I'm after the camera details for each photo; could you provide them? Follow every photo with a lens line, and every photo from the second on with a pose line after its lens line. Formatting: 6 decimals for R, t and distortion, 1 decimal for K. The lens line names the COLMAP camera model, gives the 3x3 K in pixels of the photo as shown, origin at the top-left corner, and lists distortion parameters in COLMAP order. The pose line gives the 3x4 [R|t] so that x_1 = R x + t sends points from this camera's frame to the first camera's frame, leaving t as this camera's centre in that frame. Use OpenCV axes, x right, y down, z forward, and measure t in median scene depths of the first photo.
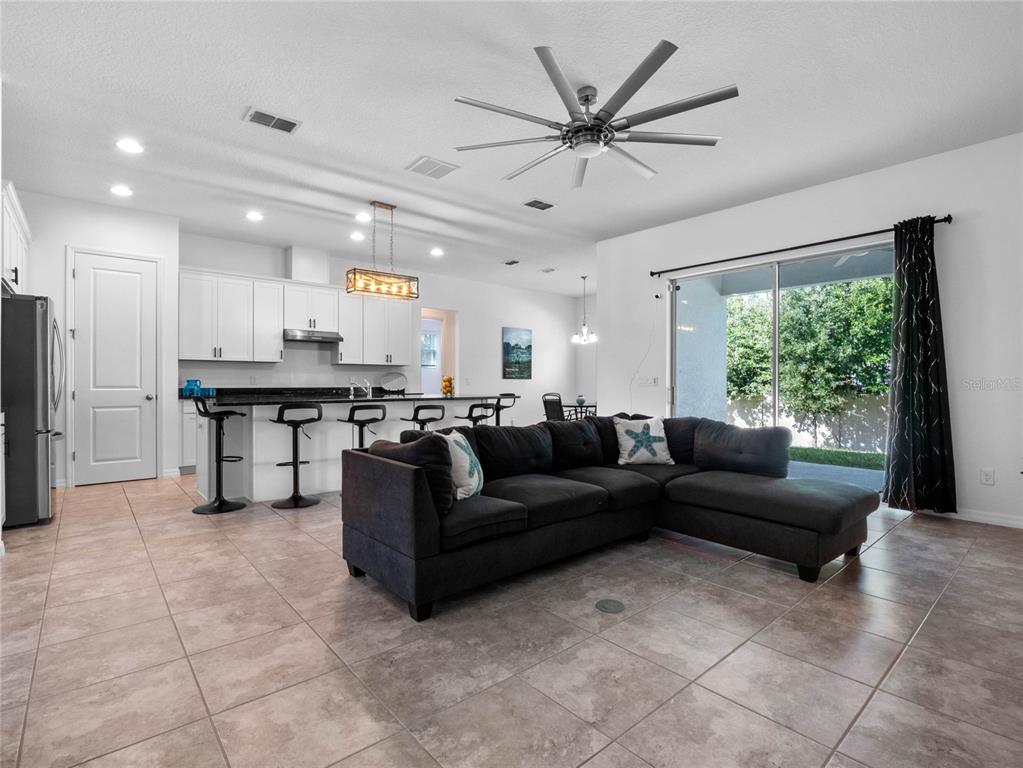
lens RADIAL K [[504.5, 0, 511.5], [0, 504.5, 384.0], [0, 0, 1]] dist [-0.016583, -0.000378]
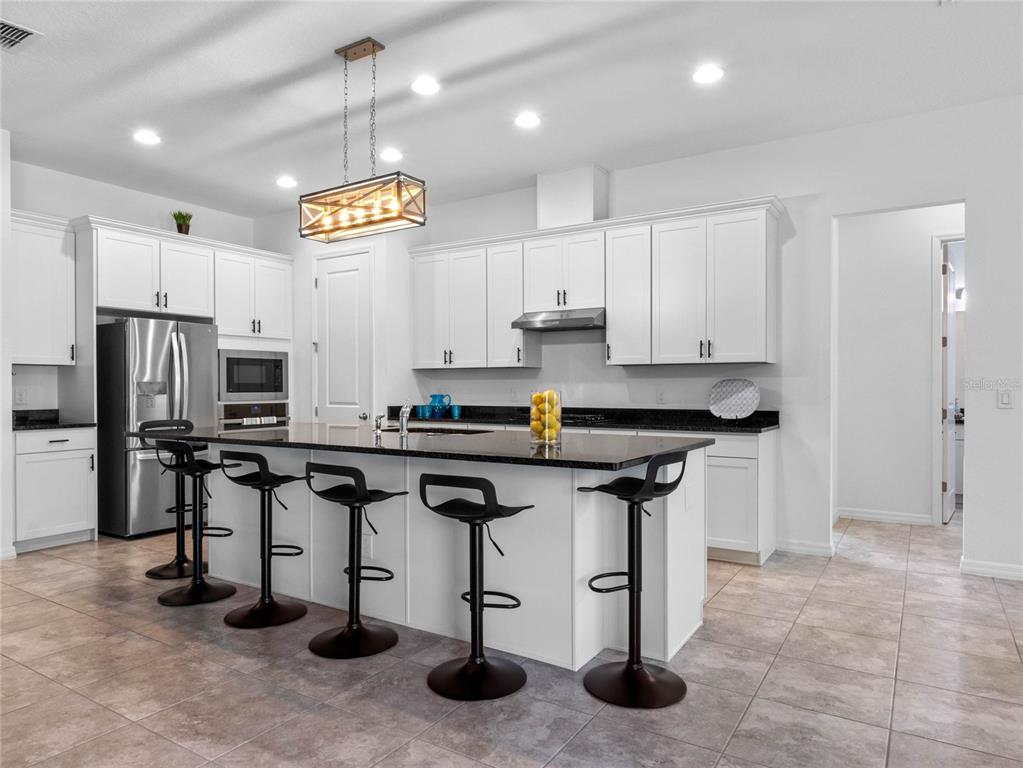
lens RADIAL K [[653.0, 0, 514.6], [0, 653.0, 394.3], [0, 0, 1]] dist [0.000559, -0.002014]
pose [[0.296823, 0.010749, -0.954872, 0.326735], [0.002191, 0.999926, 0.011937, -0.019467], [0.954930, -0.005636, 0.296777, 0.773255]]
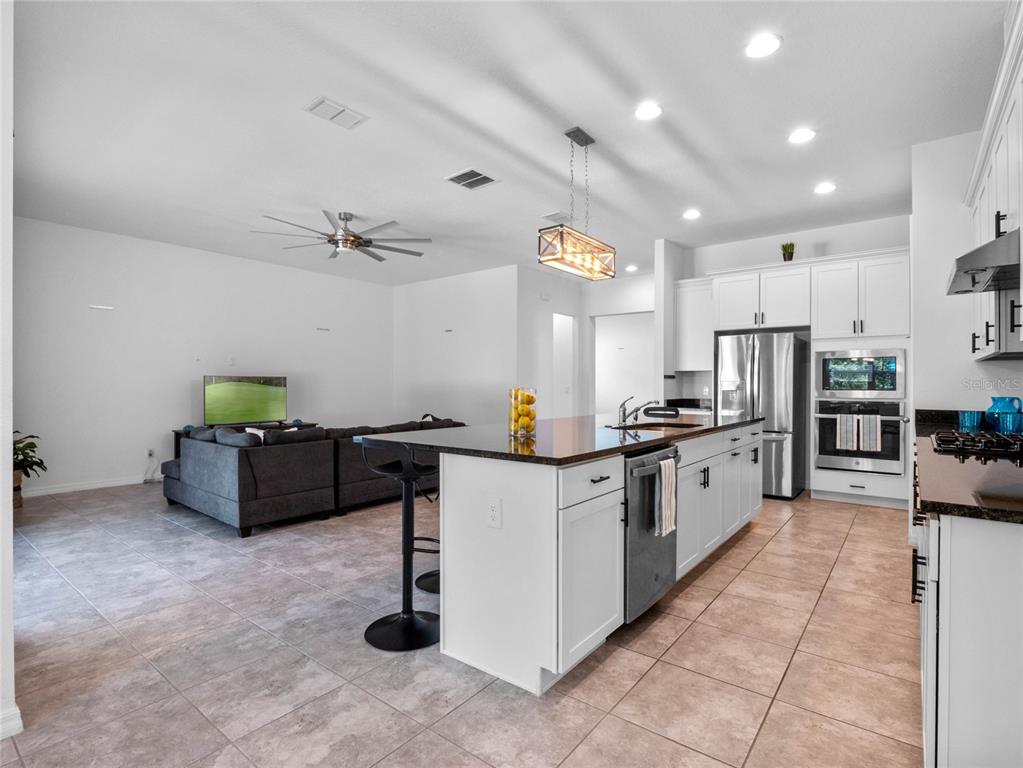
lens RADIAL K [[510.5, 0, 511.5], [0, 510.5, 384.0], [0, 0, 1]] dist [0.002463, 0.000185]
pose [[-0.980099, 0.000189, -0.198508, -0.022037], [0.000245, 1.000000, -0.000256, -0.021263], [0.198508, -0.000300, -0.980099, 1.335777]]
